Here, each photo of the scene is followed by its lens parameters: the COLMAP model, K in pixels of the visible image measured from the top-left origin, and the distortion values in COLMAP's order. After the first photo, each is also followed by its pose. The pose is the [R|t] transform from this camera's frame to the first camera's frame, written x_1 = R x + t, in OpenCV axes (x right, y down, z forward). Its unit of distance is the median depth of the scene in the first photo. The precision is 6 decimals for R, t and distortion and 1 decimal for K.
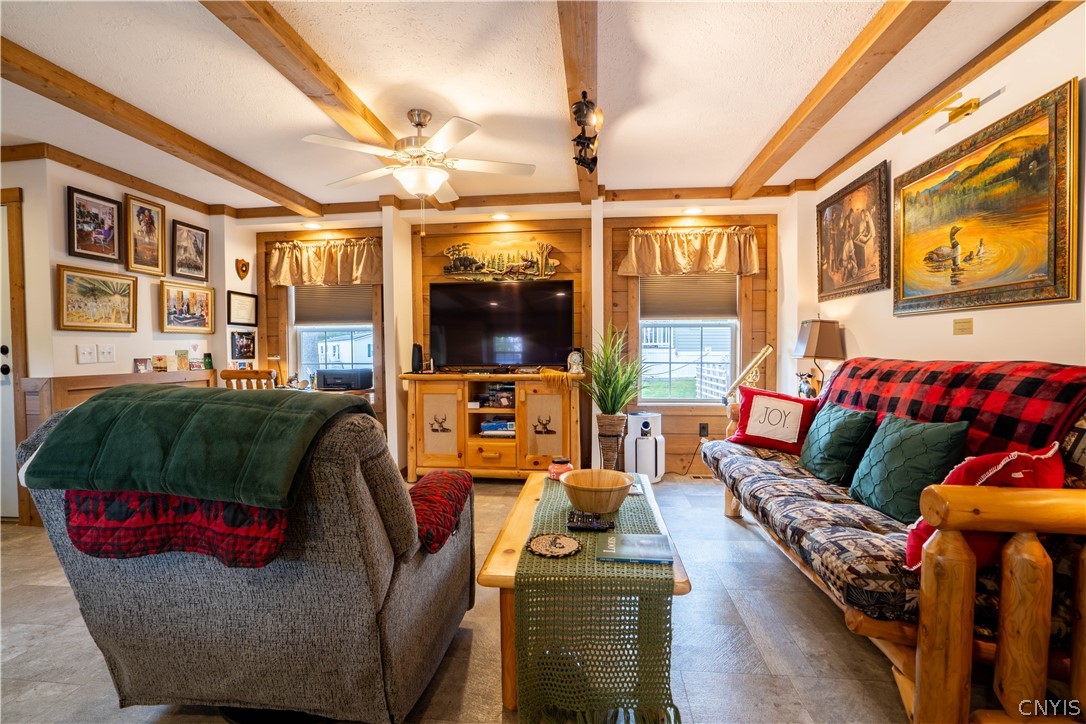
lens RADIAL K [[502.4, 0, 539.7], [0, 502.4, 362.3], [0, 0, 1]] dist [-0.064159, 0.024913]
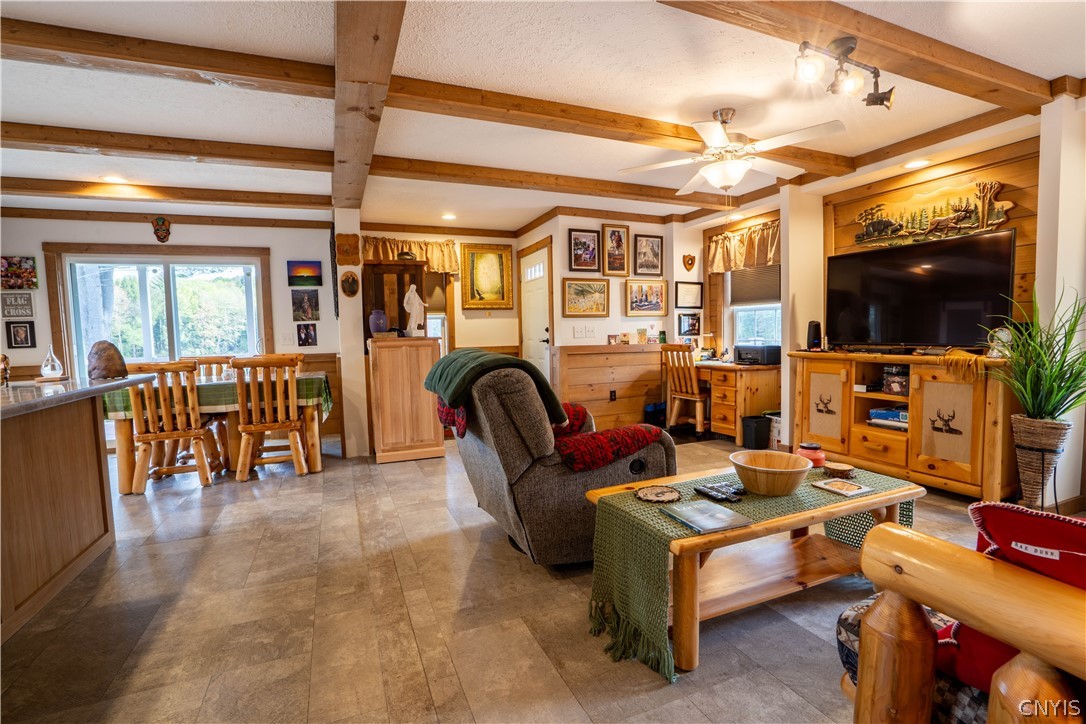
lens RADIAL K [[502.4, 0, 539.7], [0, 502.4, 362.3], [0, 0, 1]] dist [-0.064159, 0.024913]
pose [[0.481176, 0.050460, -0.875170, 0.394176], [-0.008349, 0.998560, 0.052984, -0.003381], [0.876584, -0.018188, 0.480905, 0.078948]]
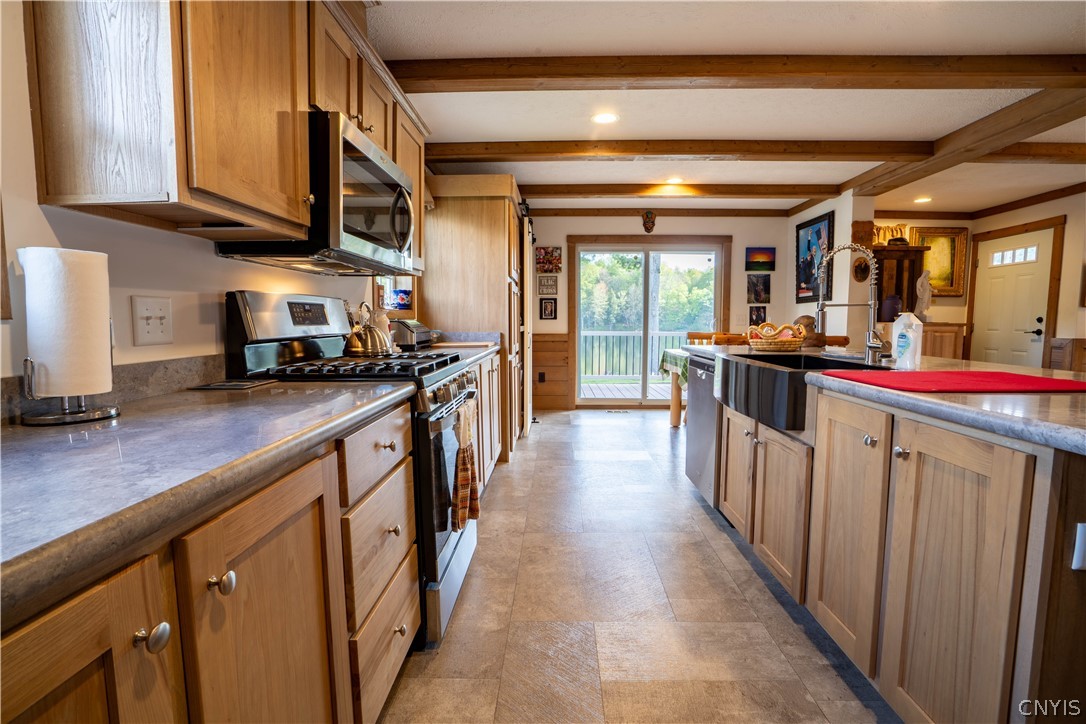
lens RADIAL K [[502.4, 0, 539.7], [0, 502.4, 362.3], [0, 0, 1]] dist [-0.064159, 0.024913]
pose [[0.072253, 0.093862, -0.992960, 0.305206], [-0.039311, 0.995056, 0.091200, 0.027563], [0.996611, 0.032445, 0.075585, -0.635670]]
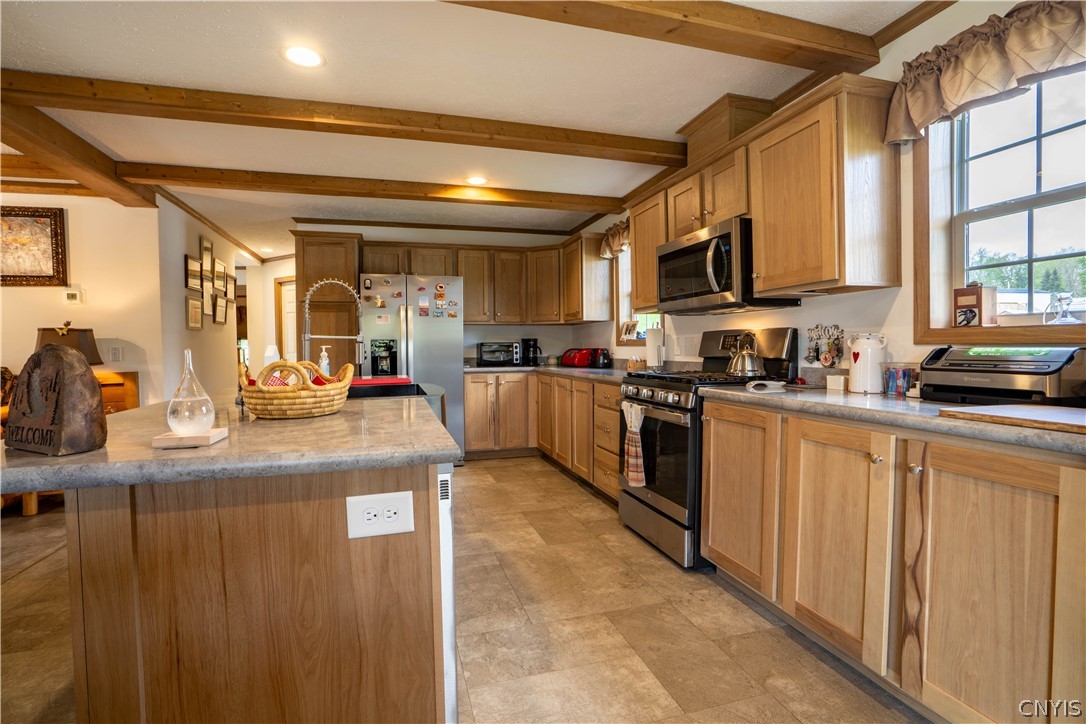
lens RADIAL K [[502.4, 0, 539.7], [0, 502.4, 362.3], [0, 0, 1]] dist [-0.064159, 0.024913]
pose [[-0.388308, -0.018185, 0.921350, -0.814970], [0.050886, 0.997857, 0.041141, 0.018420], [-0.920124, 0.062860, -0.386551, -0.259498]]
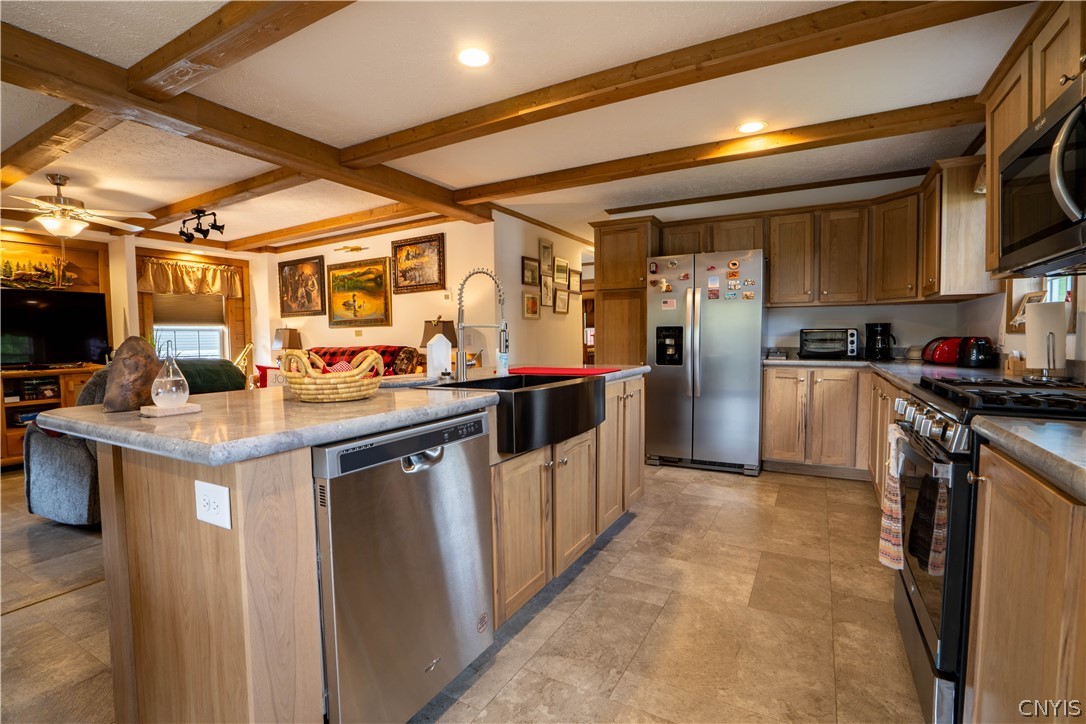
lens RADIAL K [[502.4, 0, 539.7], [0, 502.4, 362.3], [0, 0, 1]] dist [-0.064159, 0.024913]
pose [[0.392862, -0.044088, 0.918540, -0.710621], [0.045929, 0.998544, 0.028284, 0.029628], [-0.918450, 0.031076, 0.394315, -0.550027]]
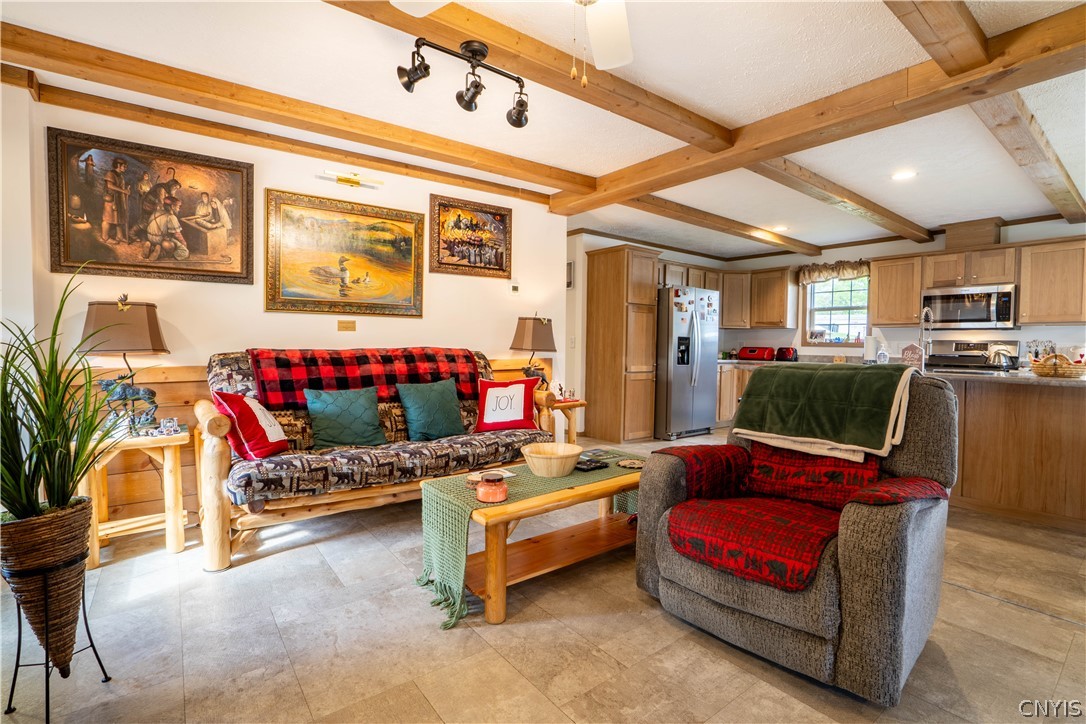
lens RADIAL K [[502.4, 0, 539.7], [0, 502.4, 362.3], [0, 0, 1]] dist [-0.064159, 0.024913]
pose [[-0.684618, -0.031232, 0.728233, -0.392686], [0.017414, 0.998096, 0.059176, -0.025296], [-0.728694, 0.053194, -0.682770, 0.982474]]
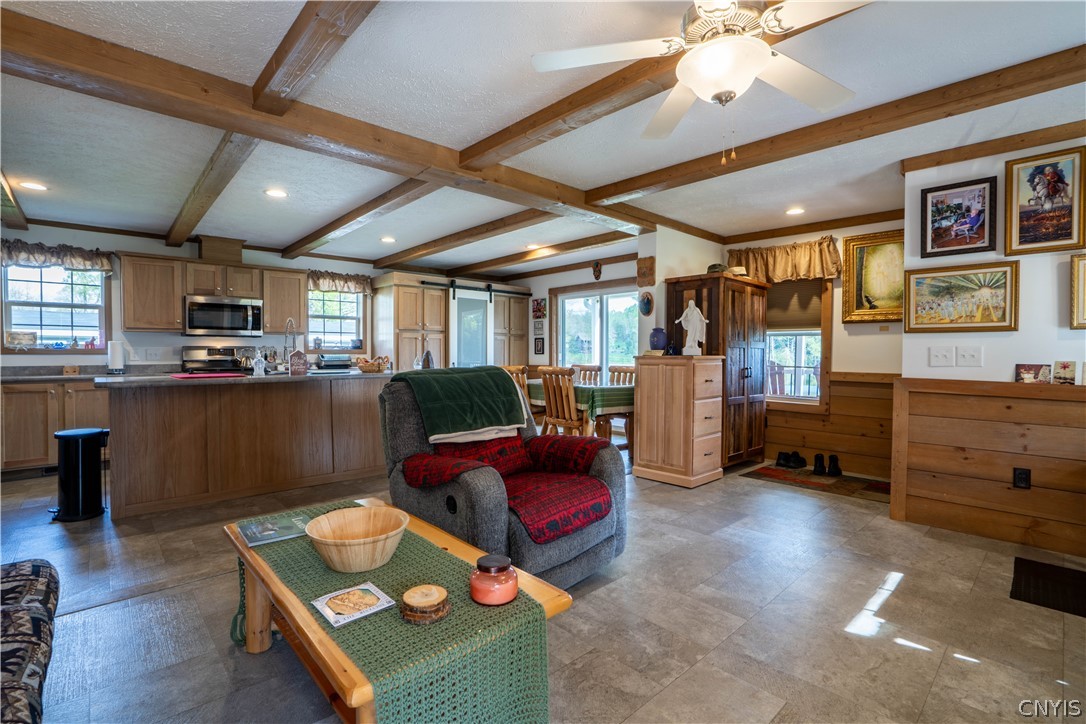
lens RADIAL K [[502.4, 0, 539.7], [0, 502.4, 362.3], [0, 0, 1]] dist [-0.064159, 0.024913]
pose [[-0.658007, 0.020088, -0.752743, 0.267135], [-0.023006, 0.998641, 0.046760, -0.028521], [0.752660, 0.048086, -0.656651, 0.903483]]
